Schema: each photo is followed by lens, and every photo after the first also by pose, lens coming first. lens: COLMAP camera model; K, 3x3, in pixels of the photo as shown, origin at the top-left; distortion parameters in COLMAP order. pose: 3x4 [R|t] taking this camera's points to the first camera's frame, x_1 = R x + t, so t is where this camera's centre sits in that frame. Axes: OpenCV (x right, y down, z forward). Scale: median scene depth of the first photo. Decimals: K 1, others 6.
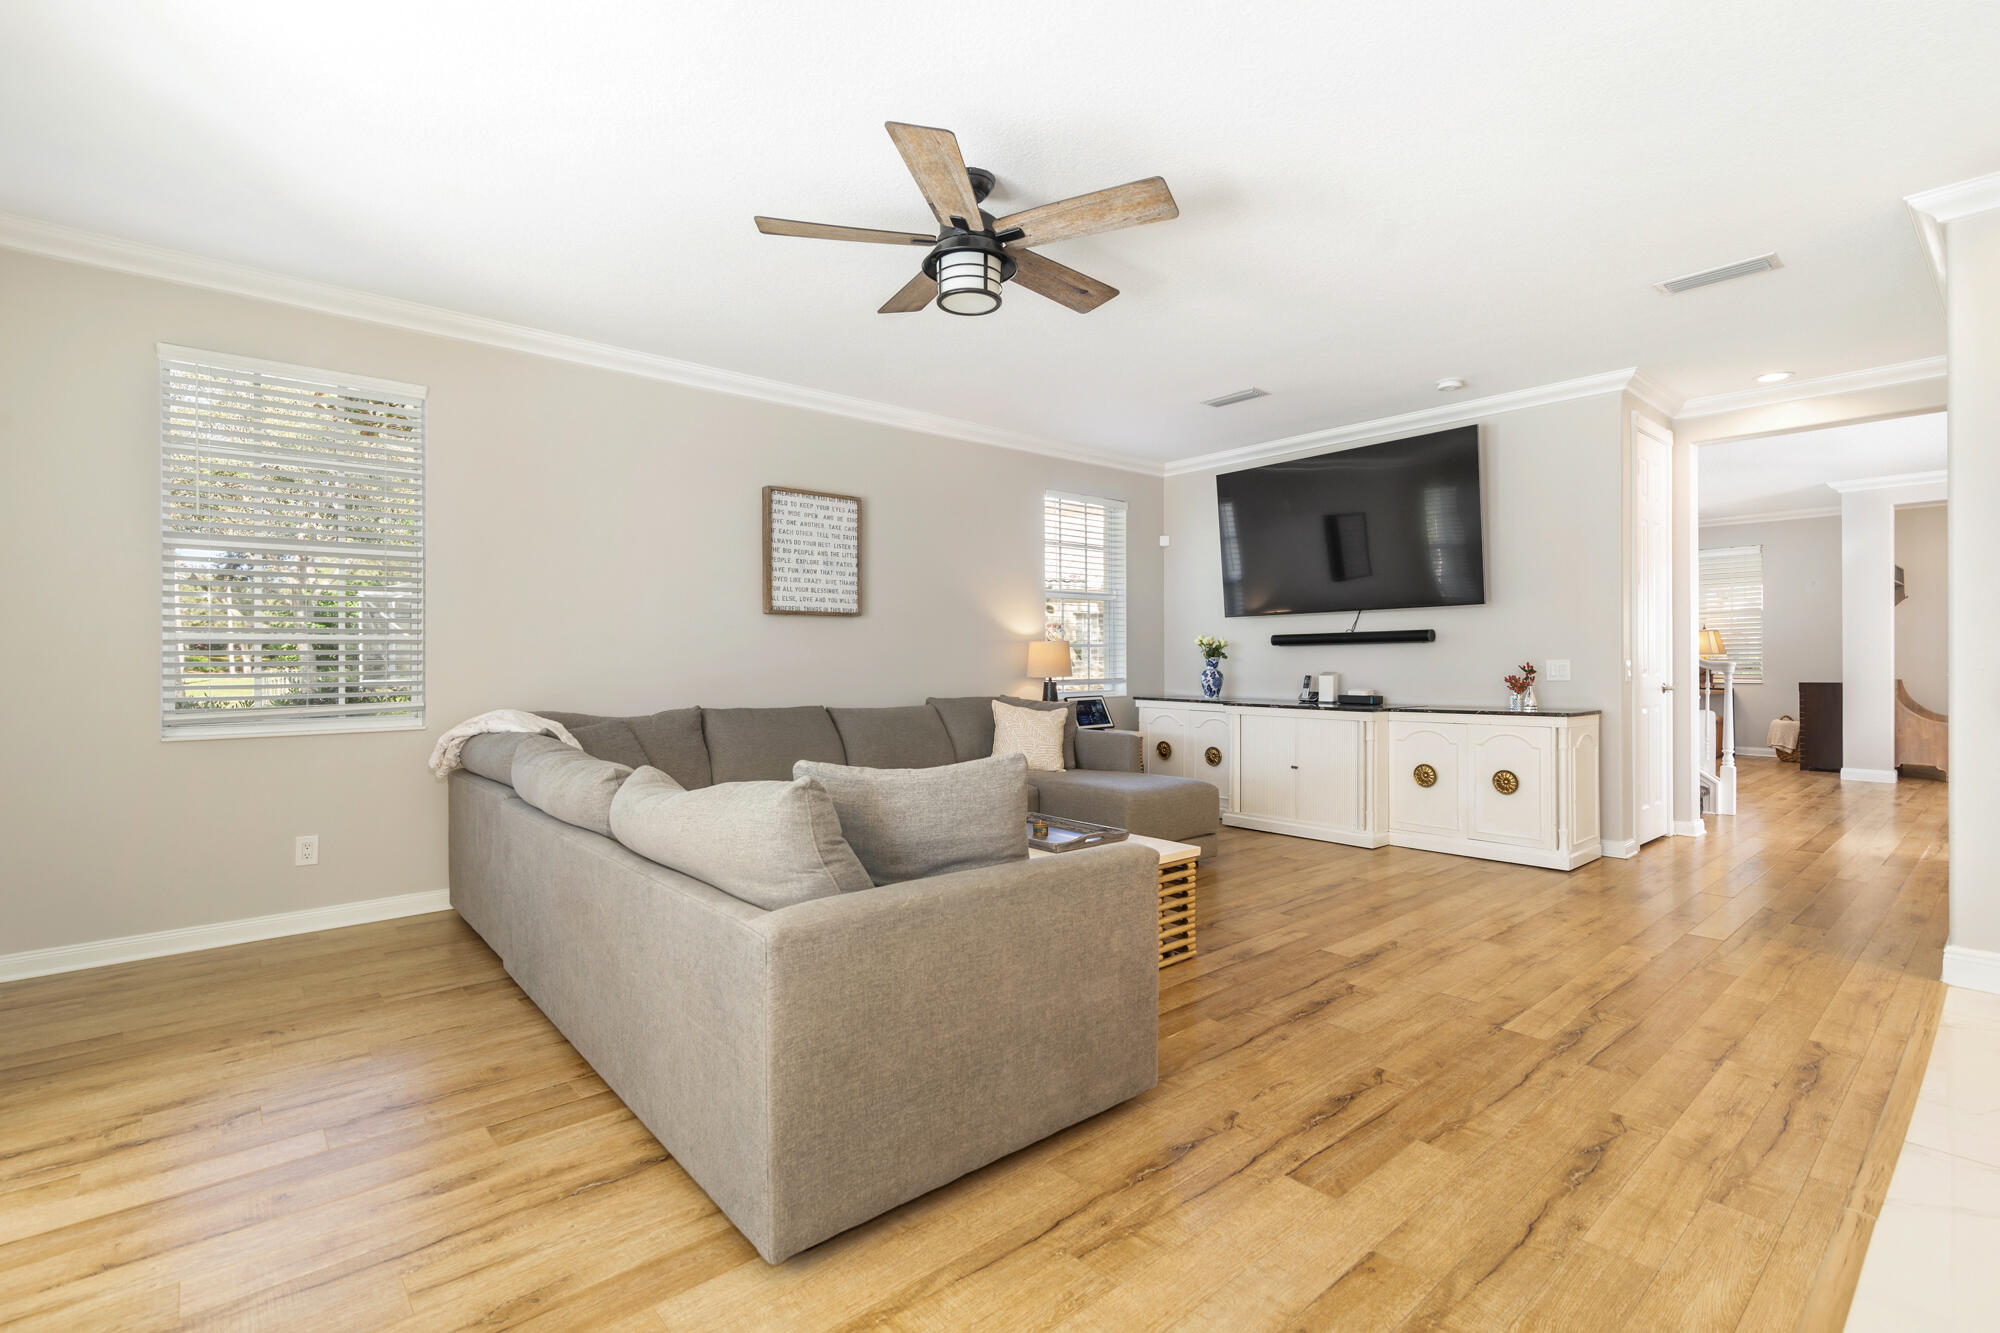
lens RADIAL K [[903.0, 0, 1000.0], [0, 903.0, 666.5], [0, 0, 1]] dist [0.001596, 0.000413]
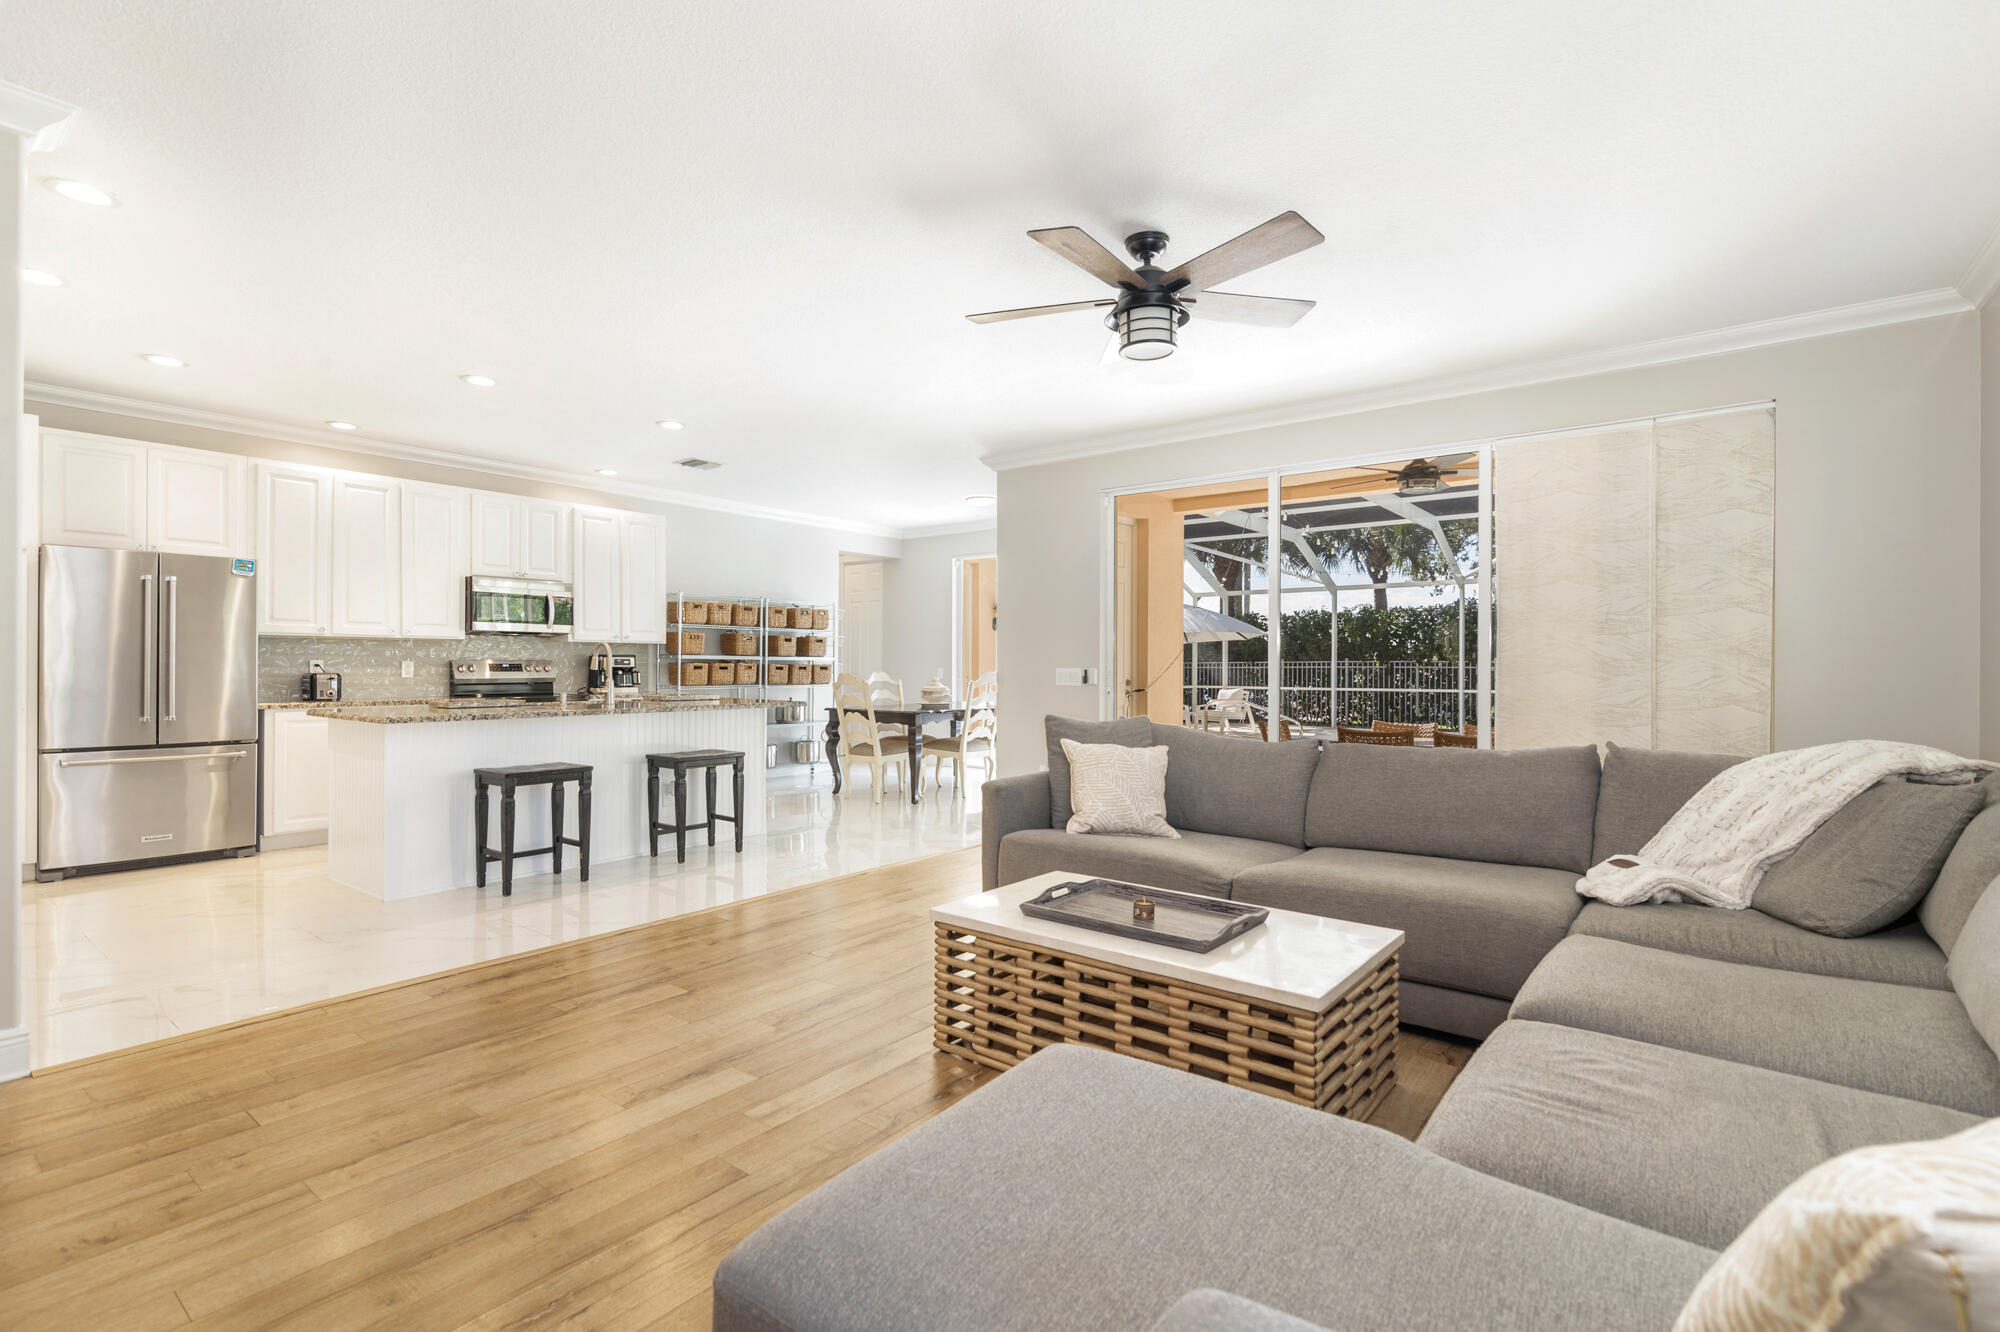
lens RADIAL K [[920.3, 0, 1004.8], [0, 920.3, 674.5], [0, 0, 1]] dist [0.000309, -0.000485]
pose [[-0.980640, 0.004829, -0.195760, 0.204423], [0.000701, 0.999776, 0.021150, -0.015031], [0.195819, 0.020604, -0.980424, 1.171675]]
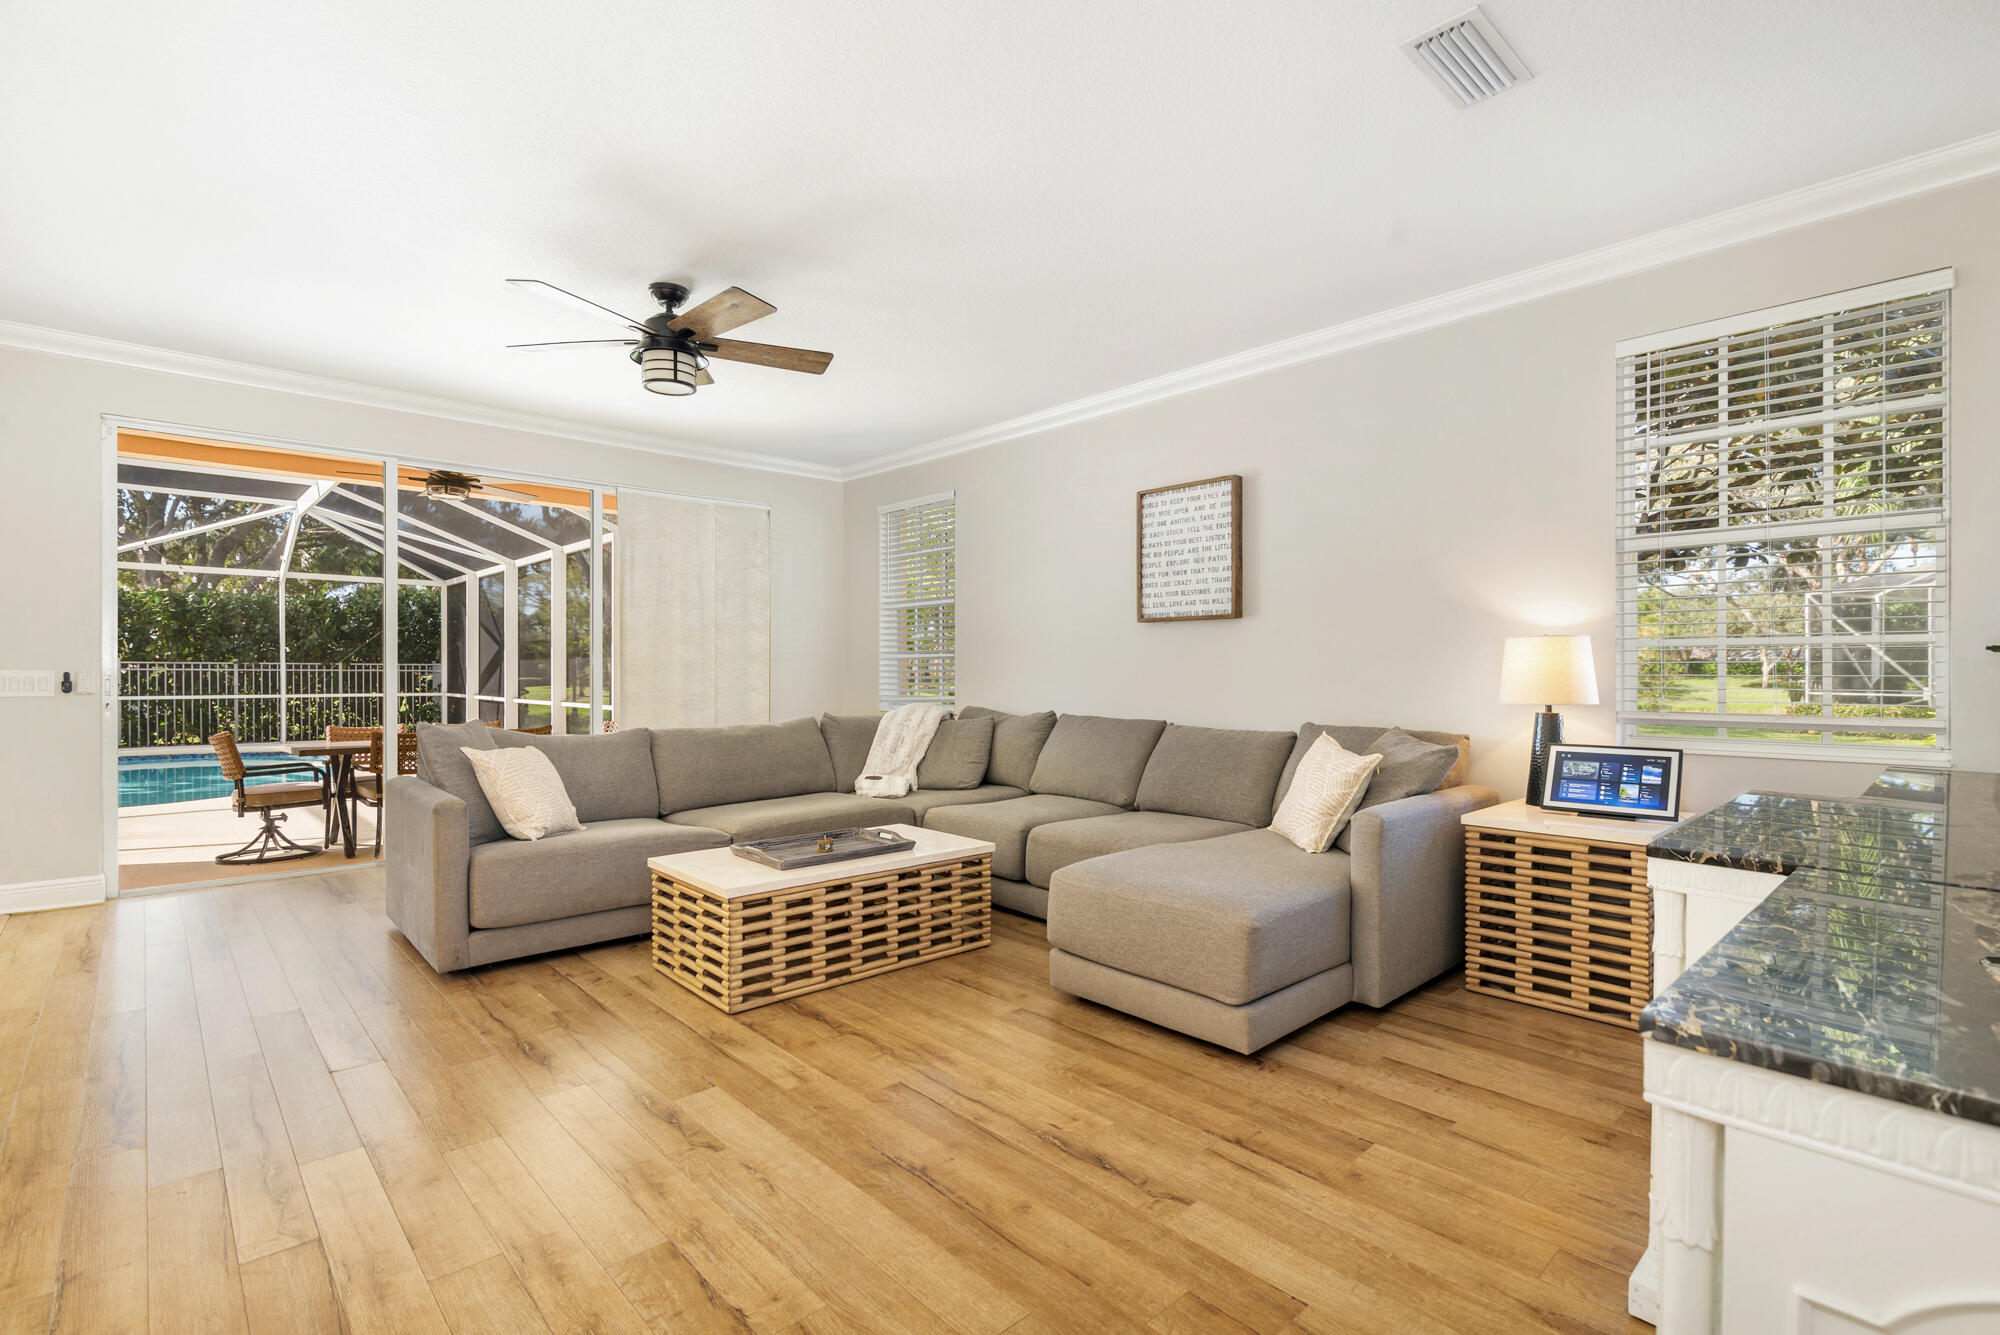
lens RADIAL K [[920.3, 0, 1004.8], [0, 920.3, 676.0], [0, 0, 1]] dist [0.000309, -0.000485]
pose [[0.042560, 0.009782, -0.999046, 0.717688], [-0.010665, 0.999900, 0.009336, -0.008309], [0.999037, 0.010258, 0.042660, 0.796581]]
